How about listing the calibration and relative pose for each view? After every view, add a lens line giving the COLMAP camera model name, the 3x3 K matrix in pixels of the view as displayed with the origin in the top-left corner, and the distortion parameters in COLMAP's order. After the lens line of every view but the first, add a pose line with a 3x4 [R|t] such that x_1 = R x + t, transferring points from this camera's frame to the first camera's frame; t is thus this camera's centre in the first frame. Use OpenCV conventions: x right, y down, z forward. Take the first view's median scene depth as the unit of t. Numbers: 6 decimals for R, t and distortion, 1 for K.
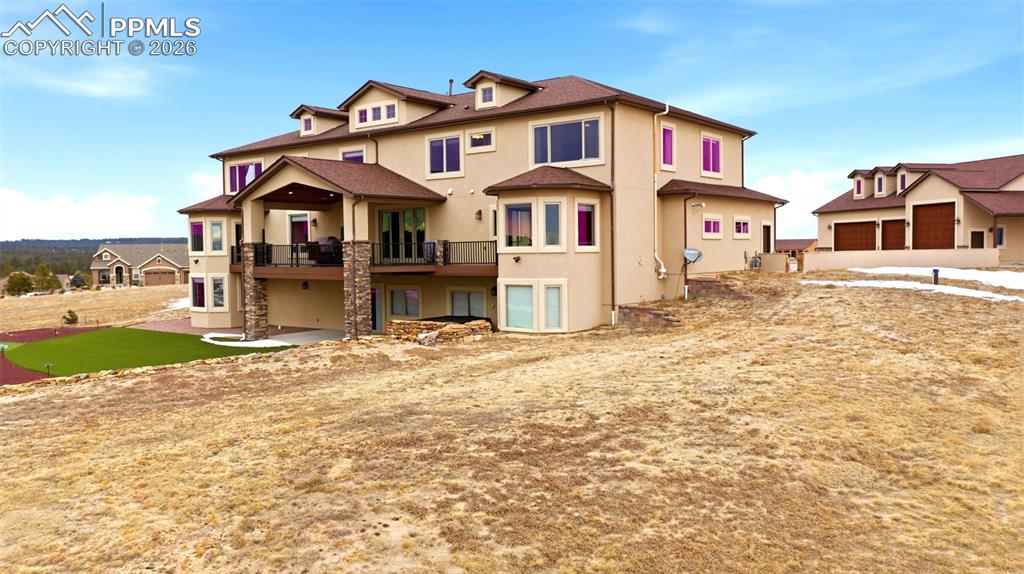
lens RADIAL K [[818.6, 0, 511.0], [0, 818.6, 276.4], [0, 0, 1]] dist [-0.008184, -0.003957]
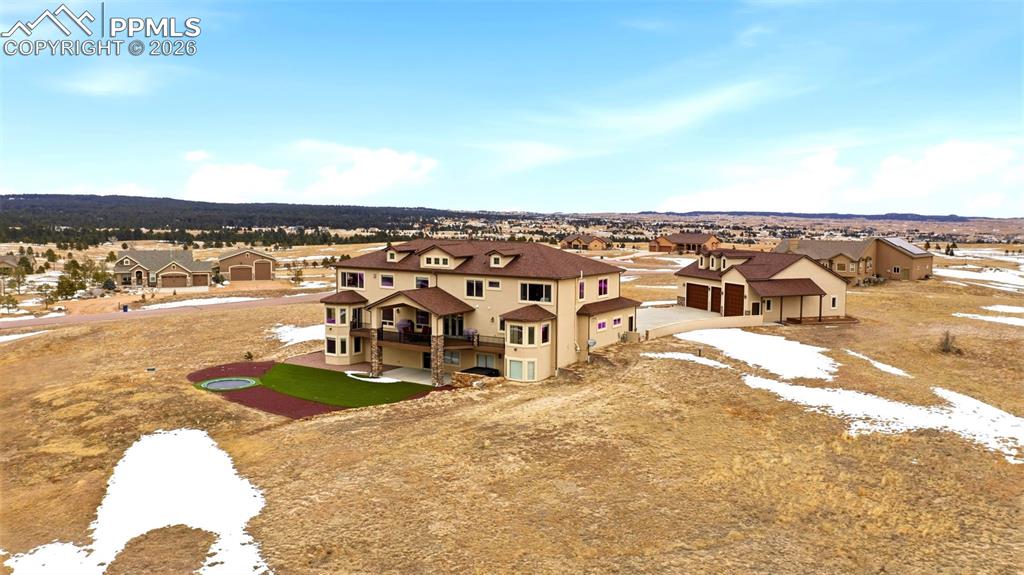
lens RADIAL K [[818.6, 0, 514.5], [0, 818.6, 294.0], [0, 0, 1]] dist [-0.008184, -0.003957]
pose [[0.994794, 0.010225, 0.101394, -0.207151], [-0.017020, 0.997649, 0.066380, -0.296933], [-0.100477, -0.067760, 0.992629, -1.144522]]
